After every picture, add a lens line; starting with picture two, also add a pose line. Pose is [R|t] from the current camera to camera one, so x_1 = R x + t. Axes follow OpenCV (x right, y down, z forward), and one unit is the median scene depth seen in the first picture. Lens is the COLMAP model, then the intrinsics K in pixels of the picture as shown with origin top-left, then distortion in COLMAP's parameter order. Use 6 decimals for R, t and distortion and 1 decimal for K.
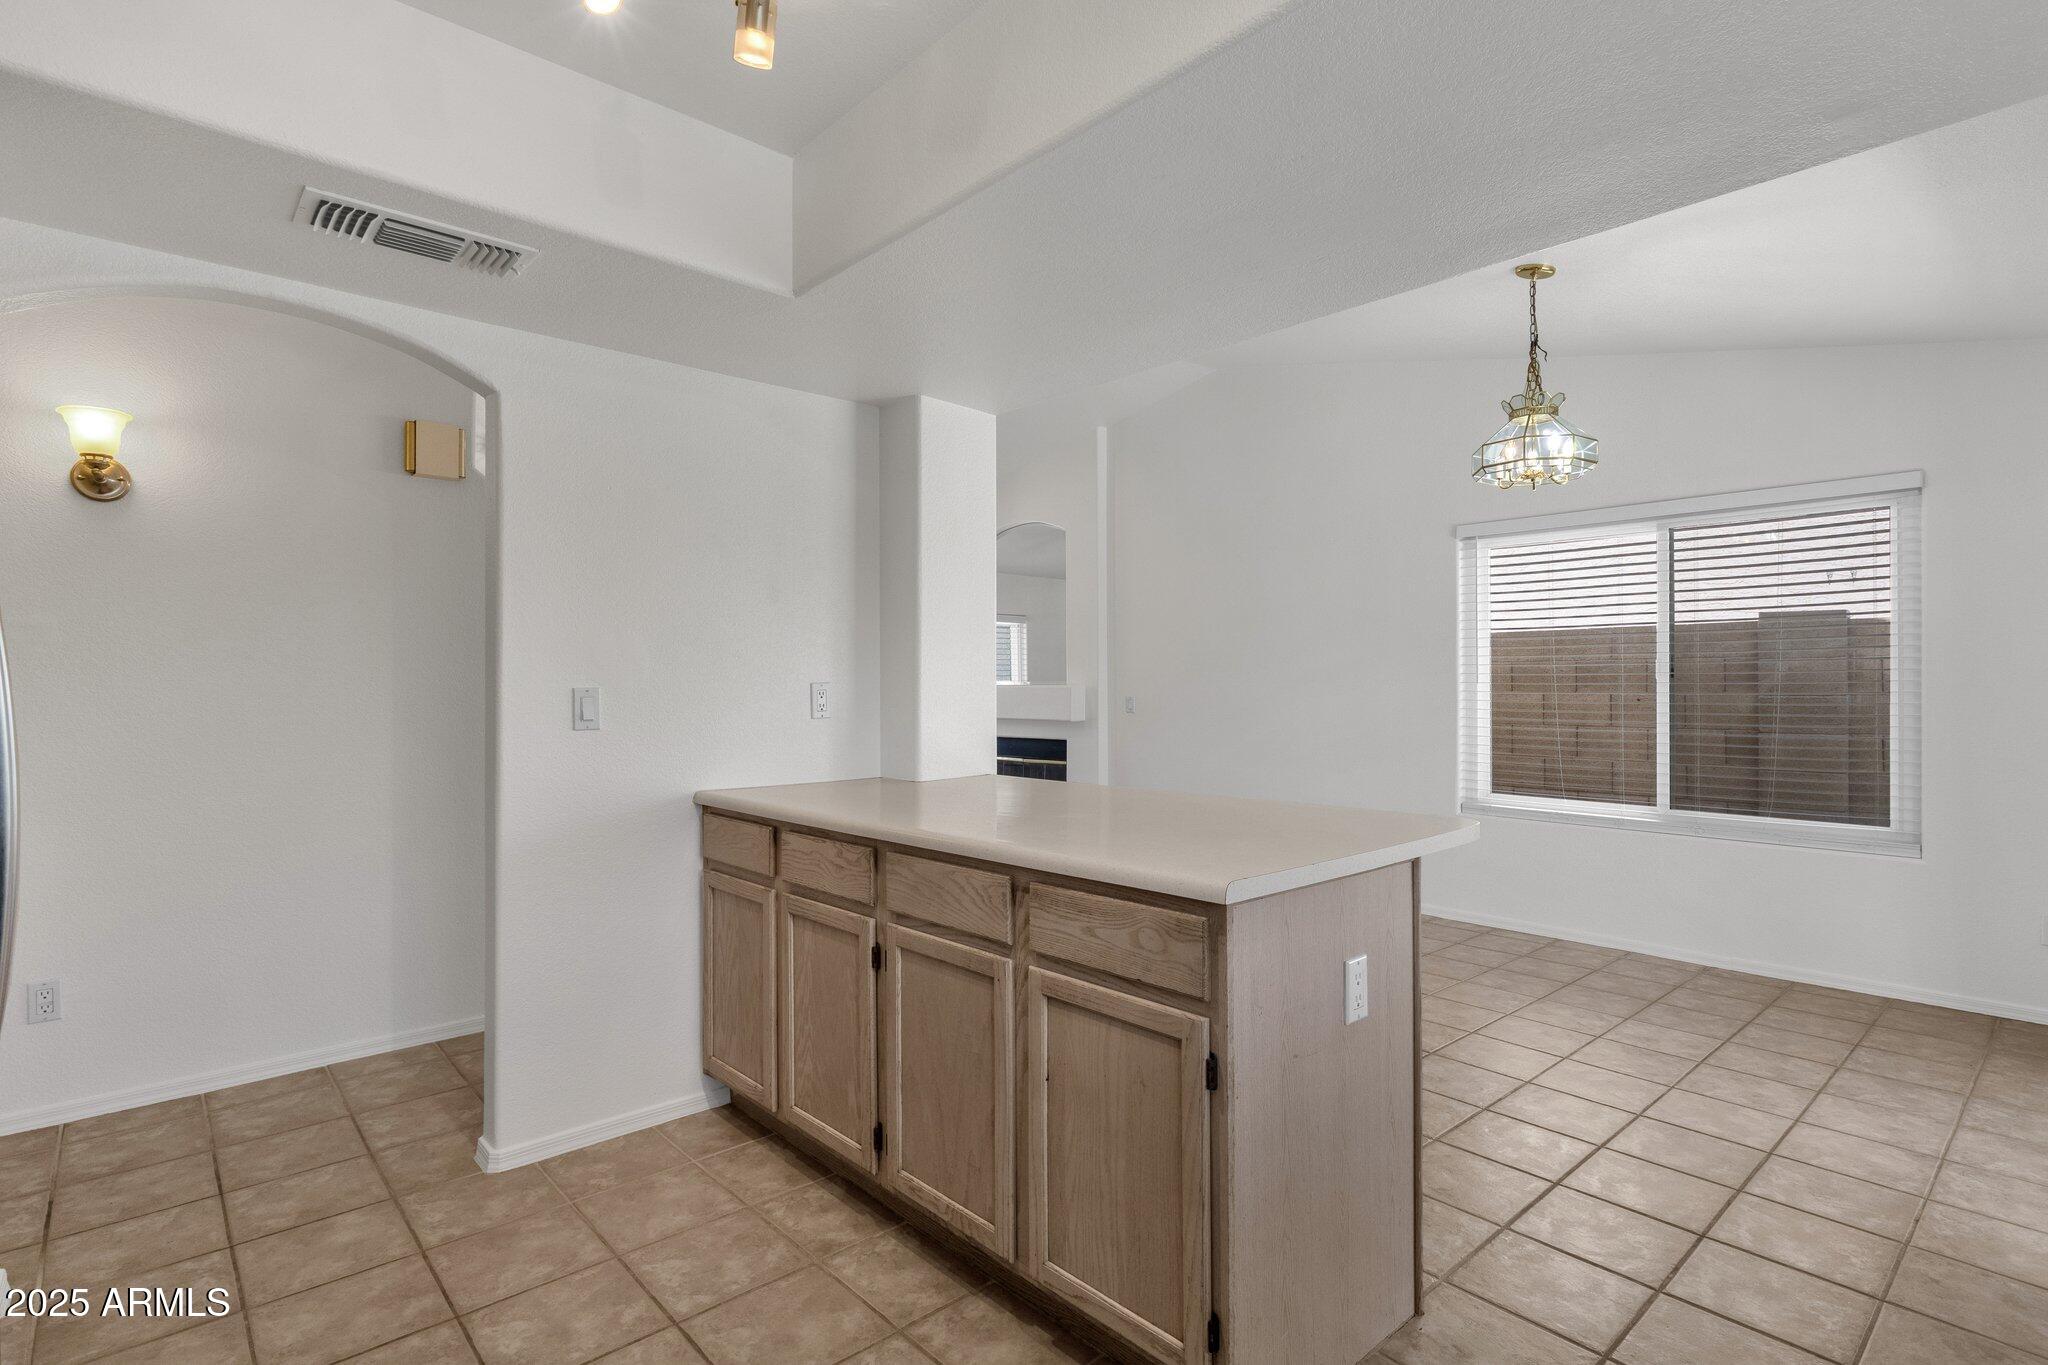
lens RADIAL K [[1005.5, 0, 1026.4], [0, 1005.5, 682.0], [0, 0, 1]] dist [-0.000716, 0.001689]
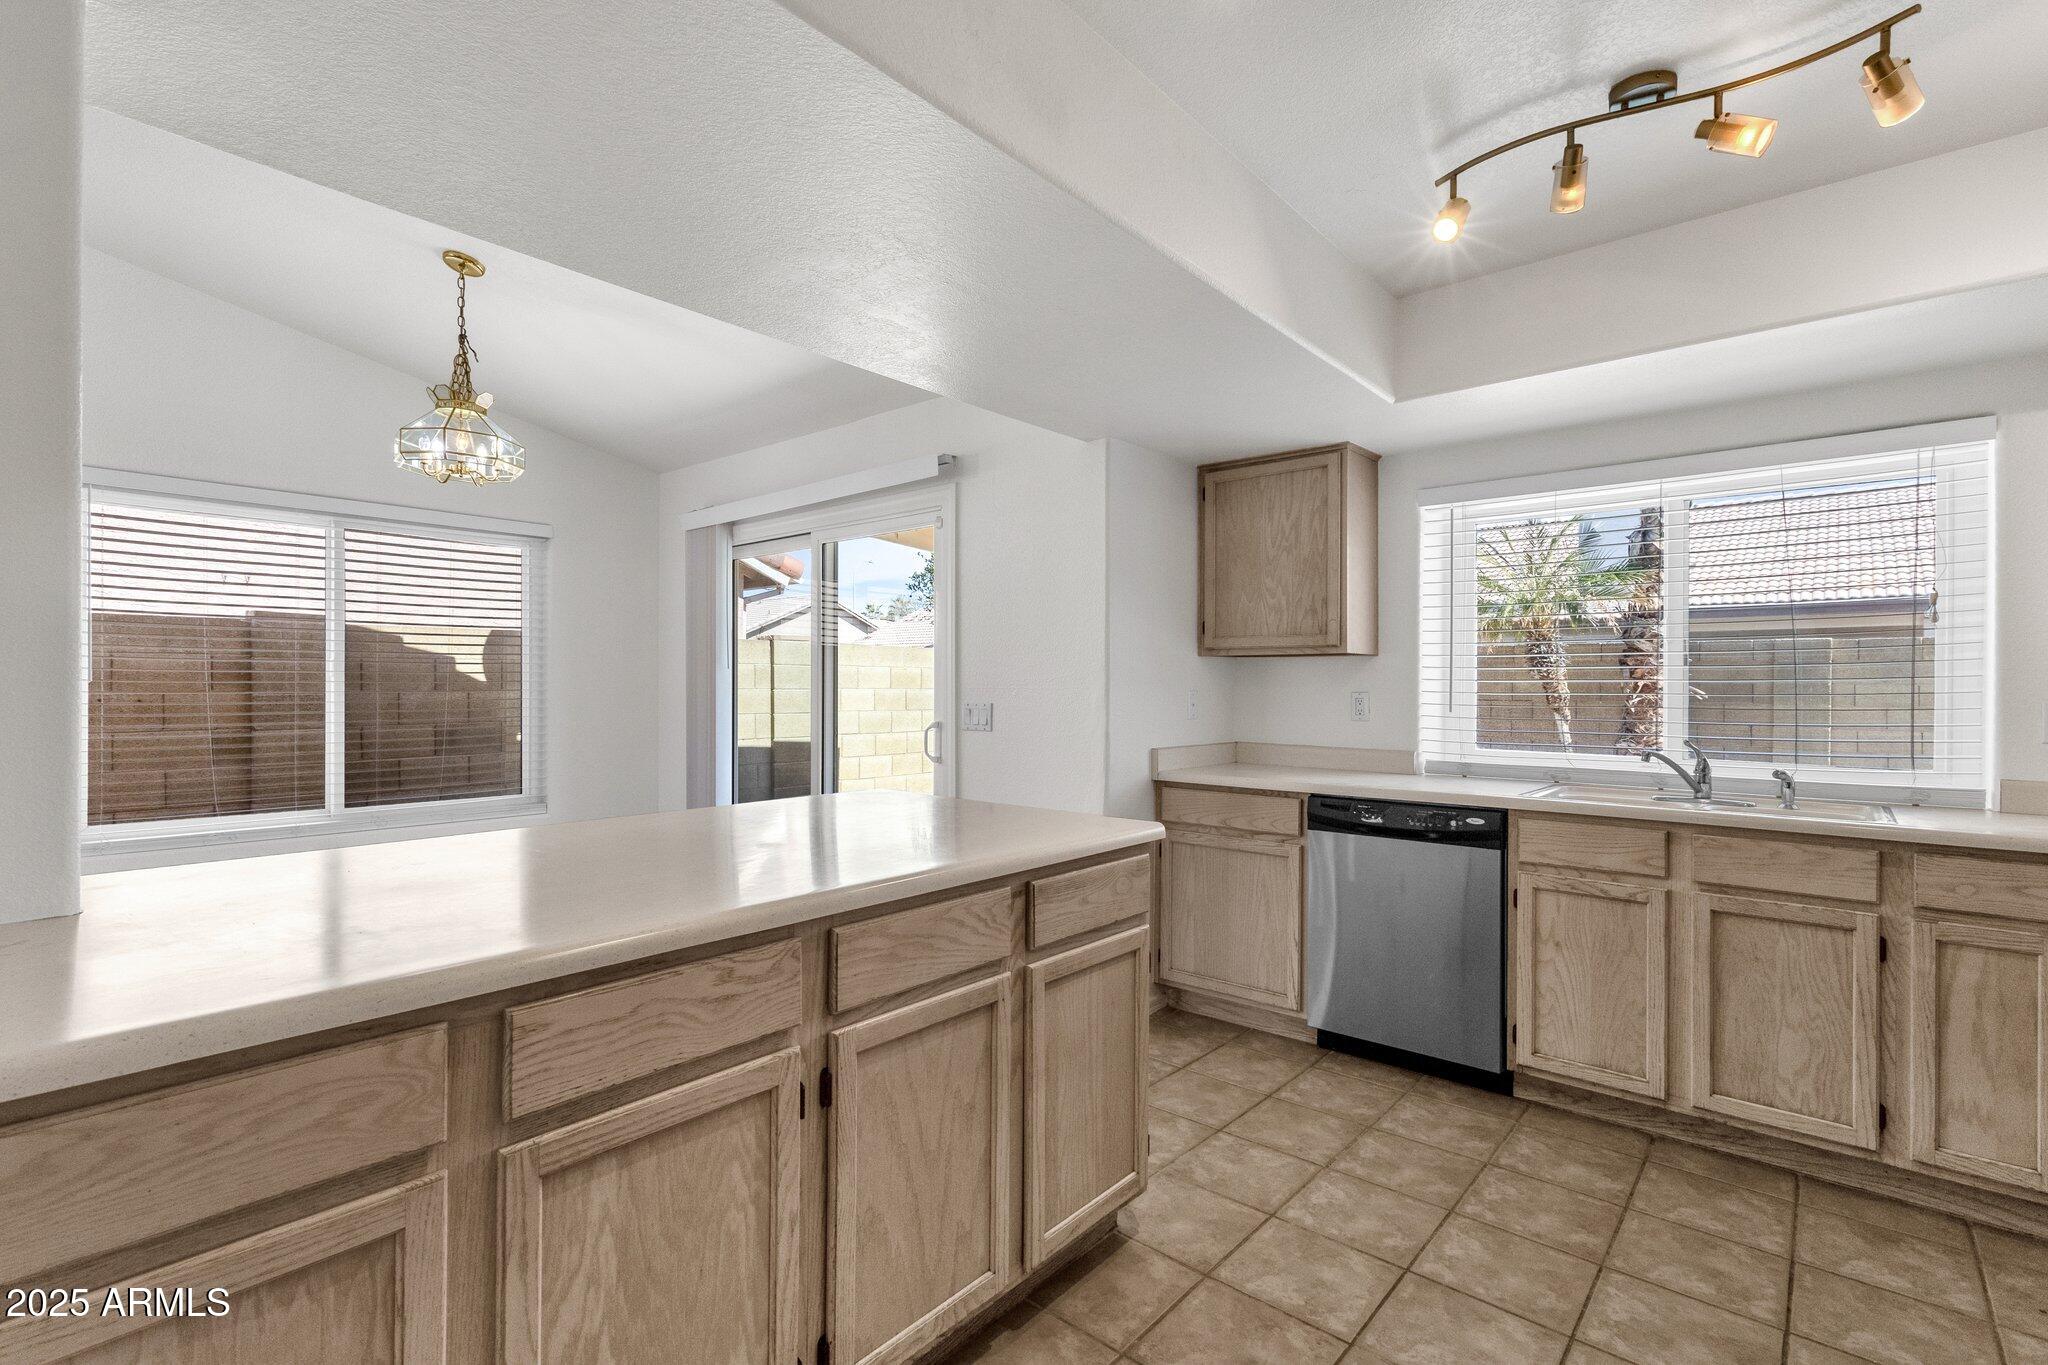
lens RADIAL K [[943.0, 0, 1016.5], [0, 943.0, 682.1], [0, 0, 1]] dist [0.004973, 0.001861]
pose [[-0.119304, 0.003748, 0.992851, -0.490021], [-0.007538, 0.999961, -0.004681, 0.000951], [-0.992829, -0.008042, -0.119271, 0.588423]]
